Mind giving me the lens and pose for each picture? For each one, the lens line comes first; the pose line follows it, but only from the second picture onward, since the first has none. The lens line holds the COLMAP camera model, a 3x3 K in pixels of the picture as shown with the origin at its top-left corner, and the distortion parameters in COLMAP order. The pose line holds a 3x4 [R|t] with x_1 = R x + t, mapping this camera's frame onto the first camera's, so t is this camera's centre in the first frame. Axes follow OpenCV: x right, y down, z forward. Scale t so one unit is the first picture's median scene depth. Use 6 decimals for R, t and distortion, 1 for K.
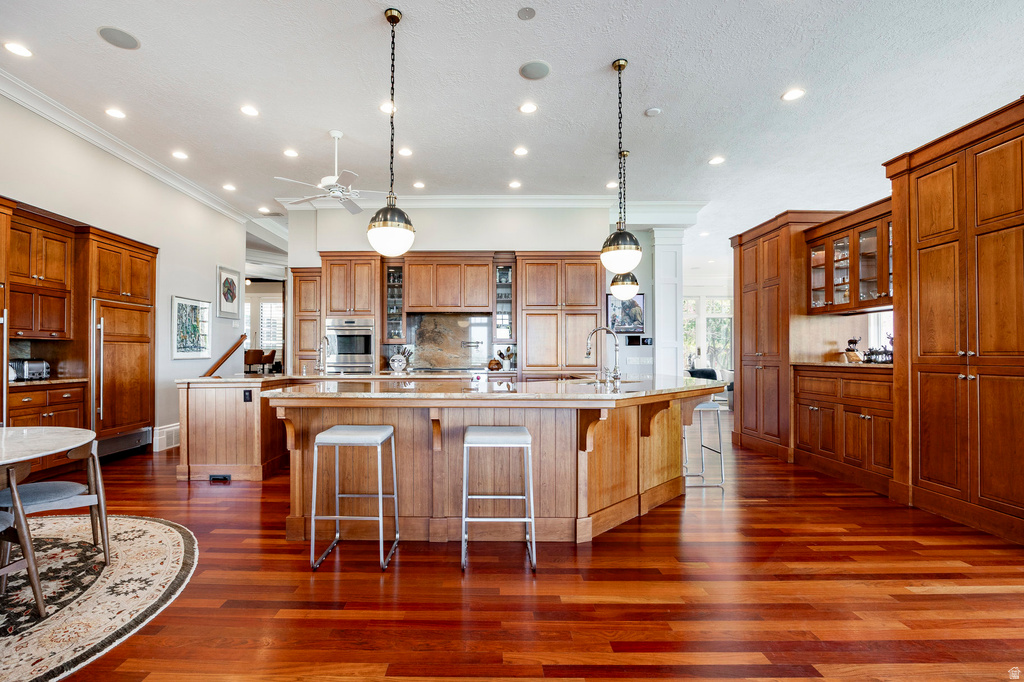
lens RADIAL K [[445.6, 0, 498.0], [0, 445.6, 357.5], [0, 0, 1]] dist [-0.019516, 0.000104]
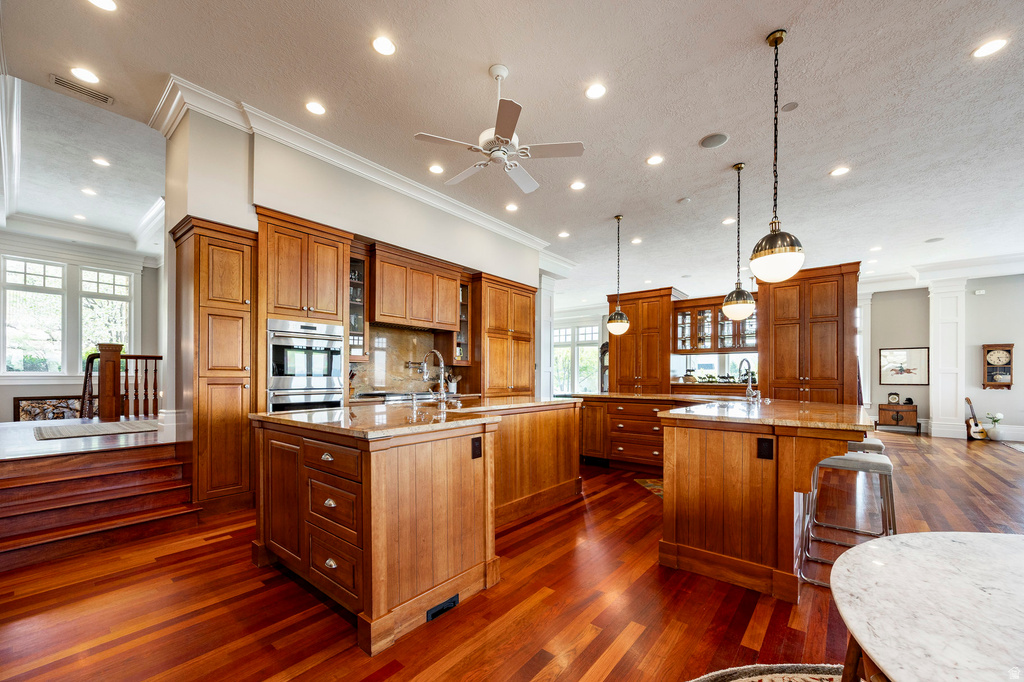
lens RADIAL K [[397.8, 0, 493.6], [0, 397.8, 378.2], [0, 0, 1]] dist [-0.001101, -0.001128]
pose [[0.652120, 0.002040, 0.758113, -0.826040], [-0.000257, 0.999997, -0.002469, -0.003571], [-0.758116, 0.001415, 0.652119, 0.554812]]
